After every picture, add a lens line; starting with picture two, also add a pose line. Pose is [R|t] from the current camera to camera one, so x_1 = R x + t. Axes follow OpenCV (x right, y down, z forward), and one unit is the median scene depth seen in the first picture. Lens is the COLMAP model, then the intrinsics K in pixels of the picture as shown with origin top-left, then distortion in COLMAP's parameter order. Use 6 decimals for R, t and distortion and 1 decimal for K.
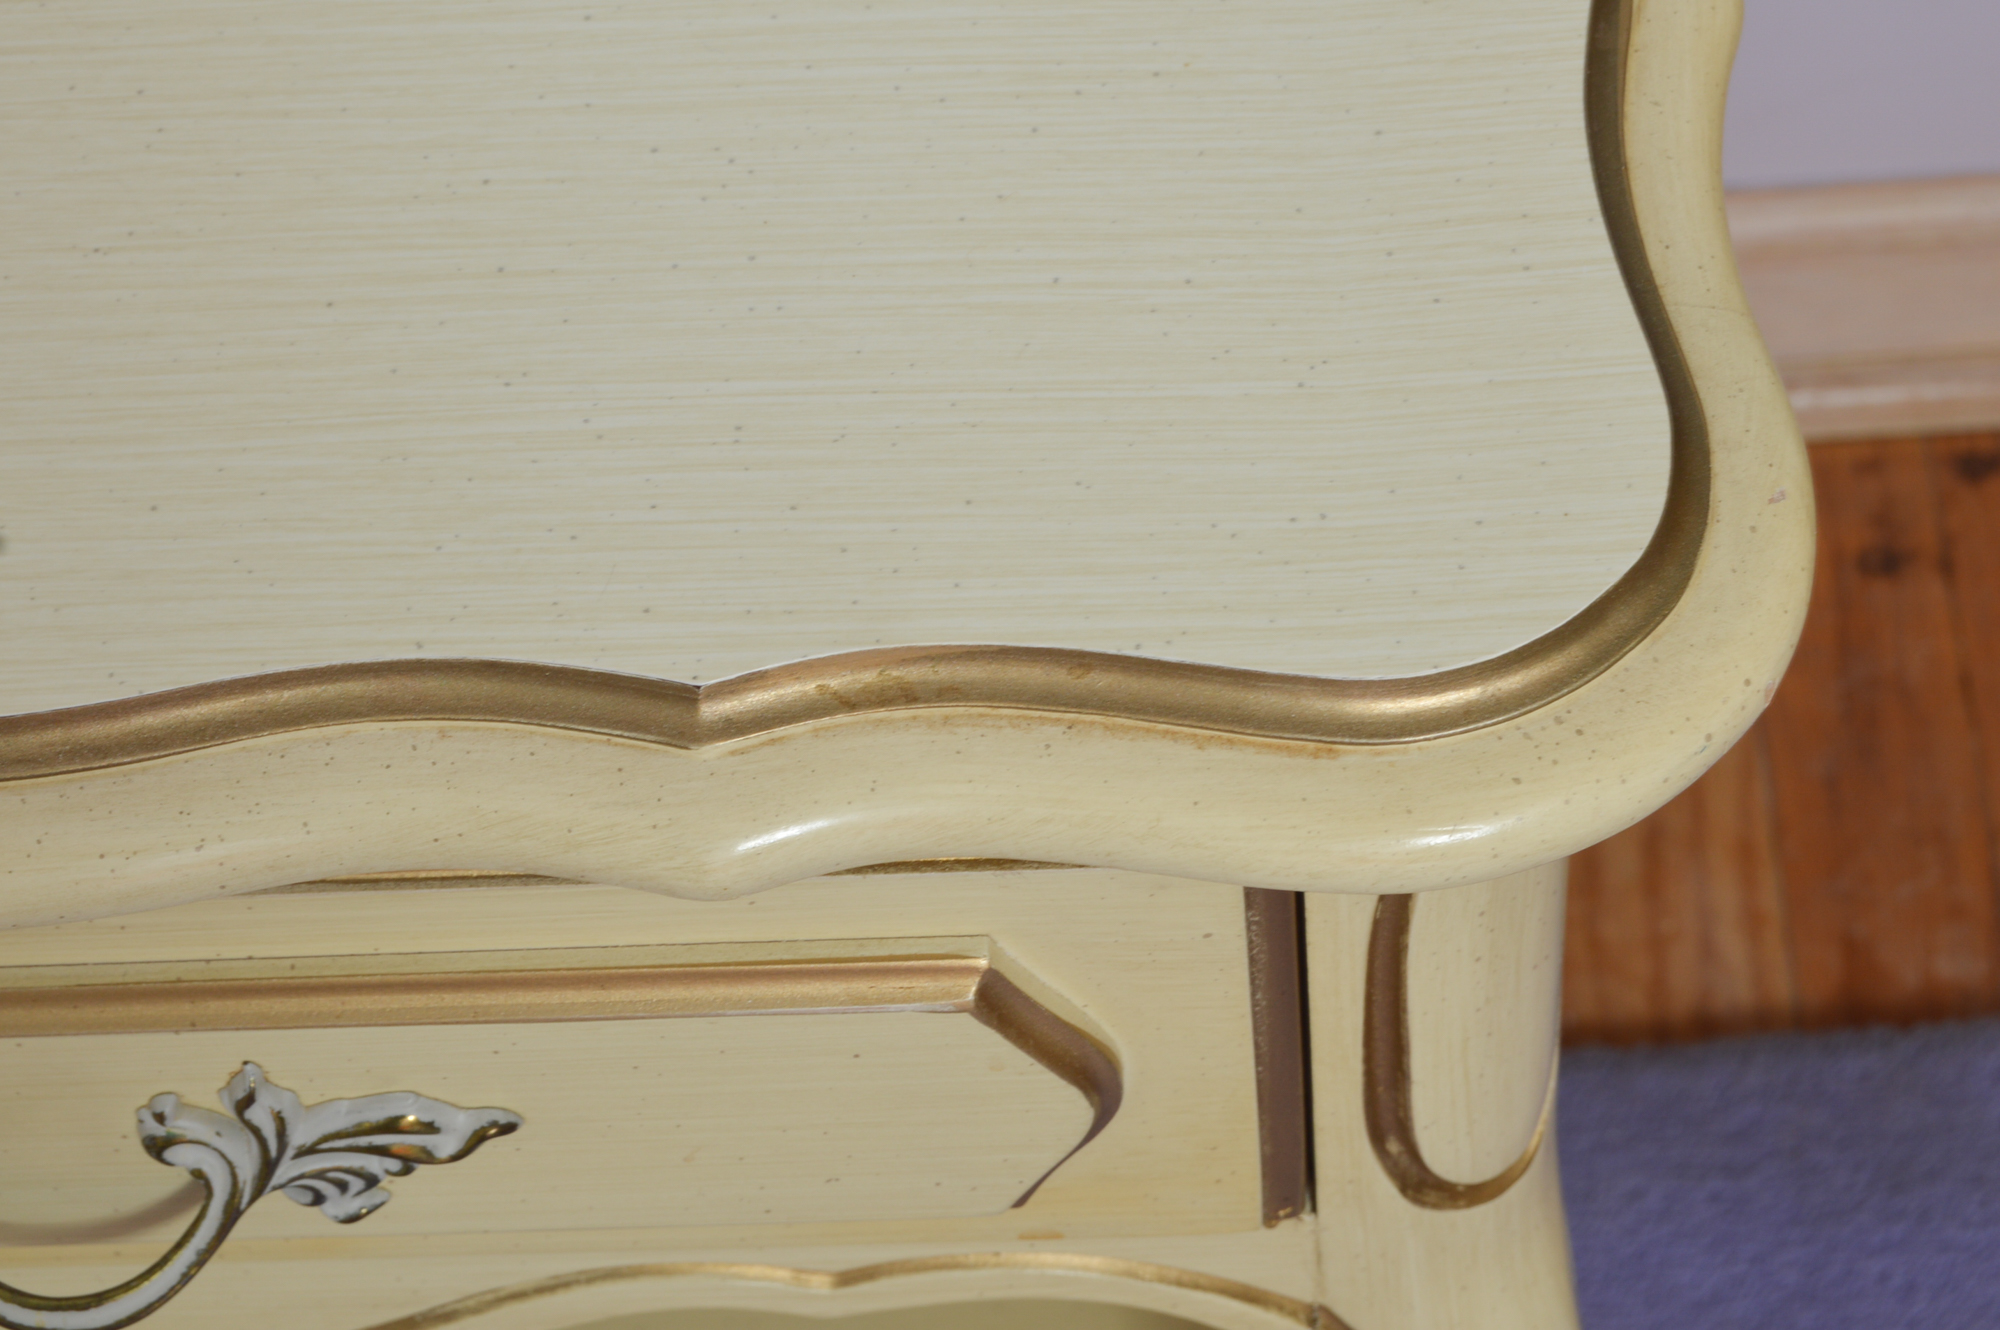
lens RADIAL K [[4727.4, 0, 1000.3], [0, 4727.4, 665.1], [0, 0, 1]] dist [-0.071474, 0.000000]
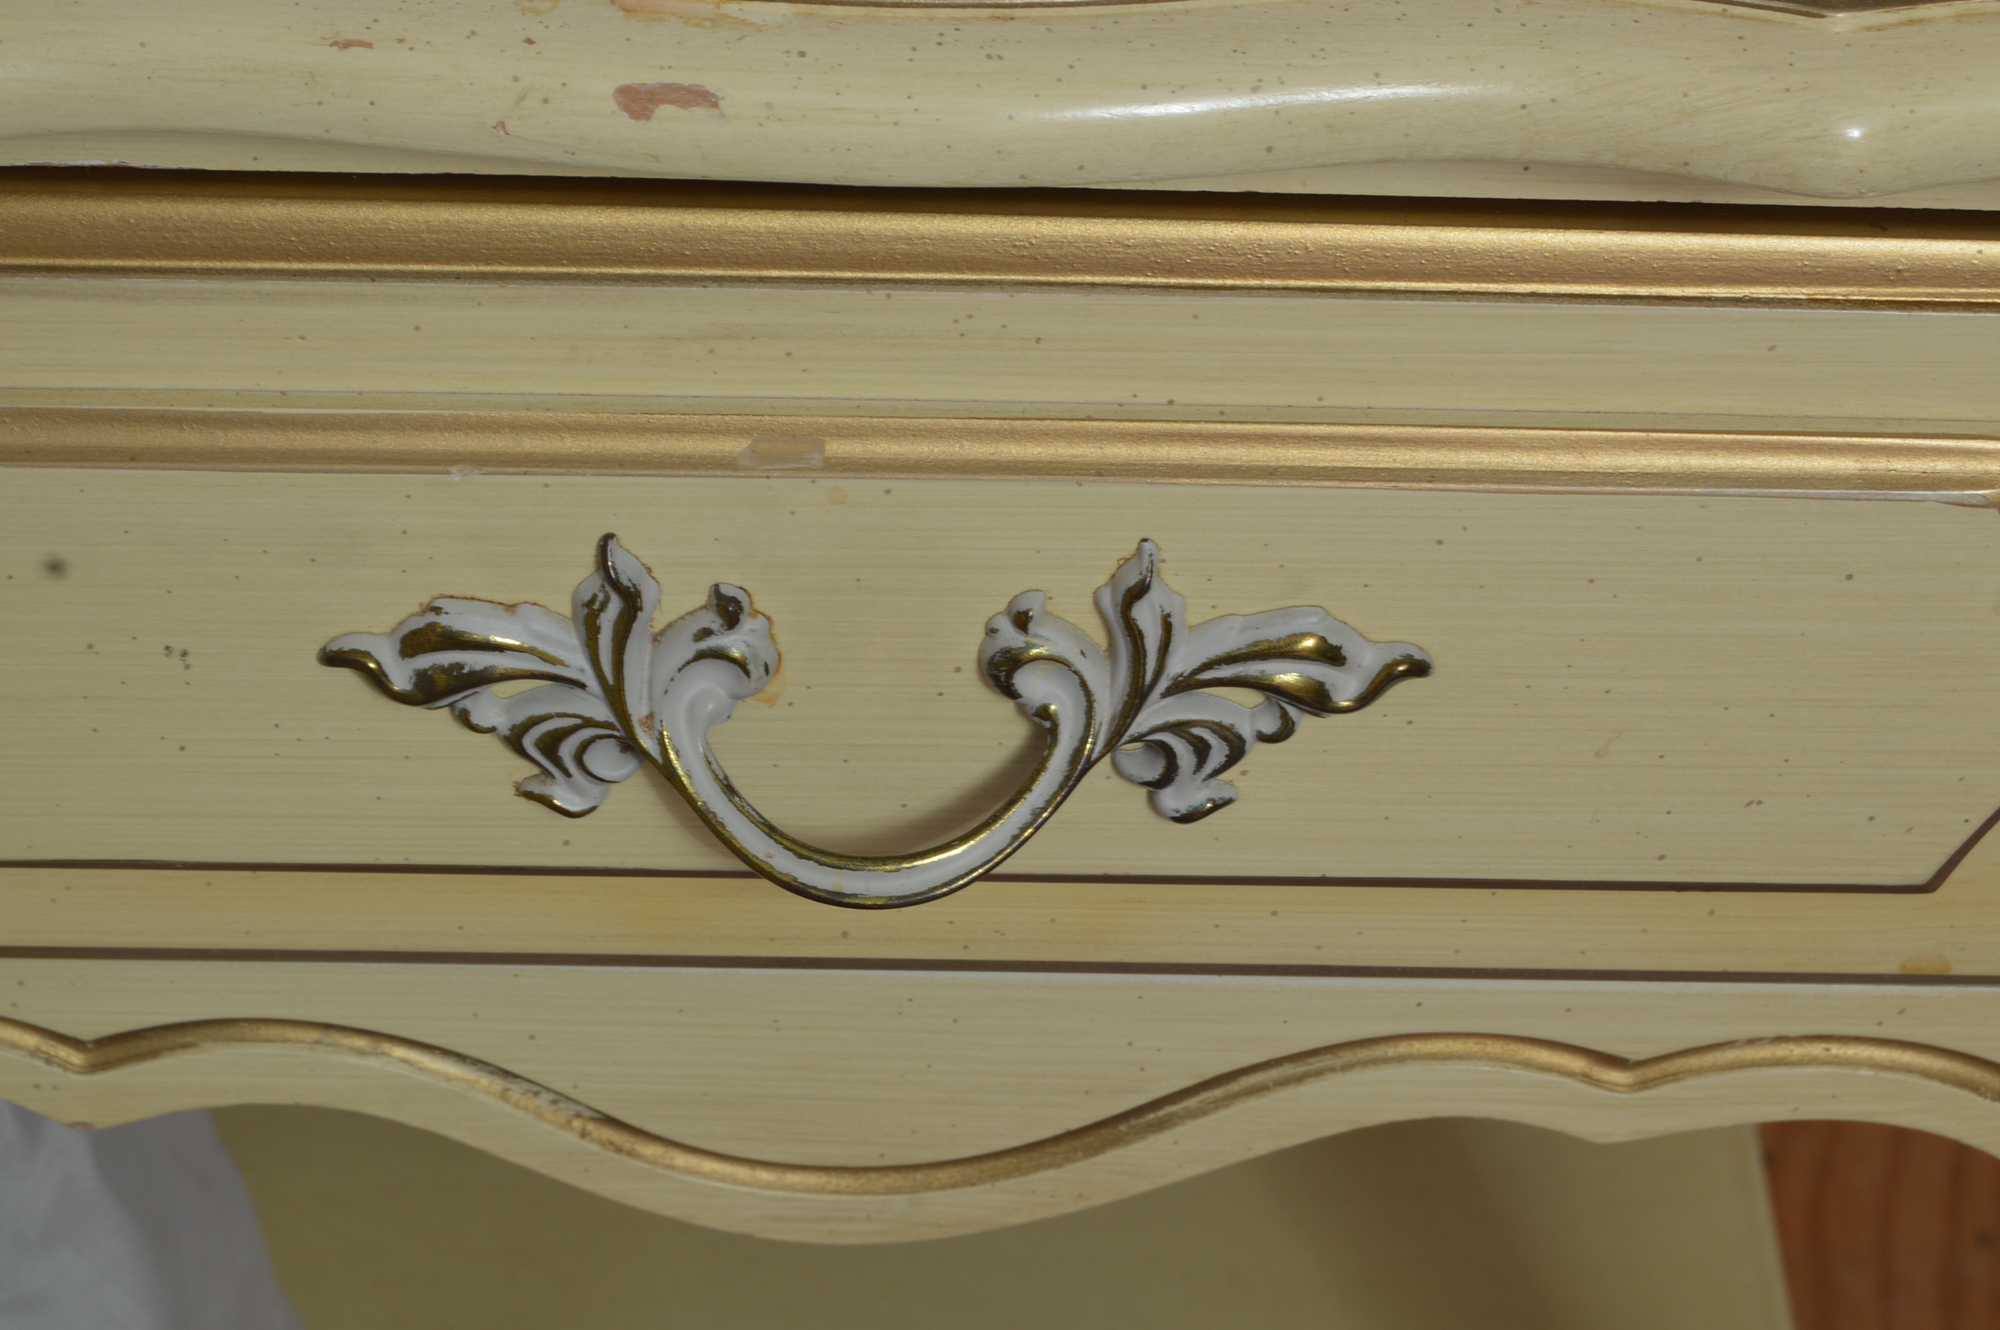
lens RADIAL K [[4727.4, 0, 998.9], [0, 4727.4, 664.9], [0, 0, 1]] dist [-0.071474, 0.000000]
pose [[0.995324, 0.069618, 0.066953, -0.239063], [-0.047687, 0.956991, -0.286172, 0.348105], [-0.083996, 0.281641, 0.955836, 0.187061]]
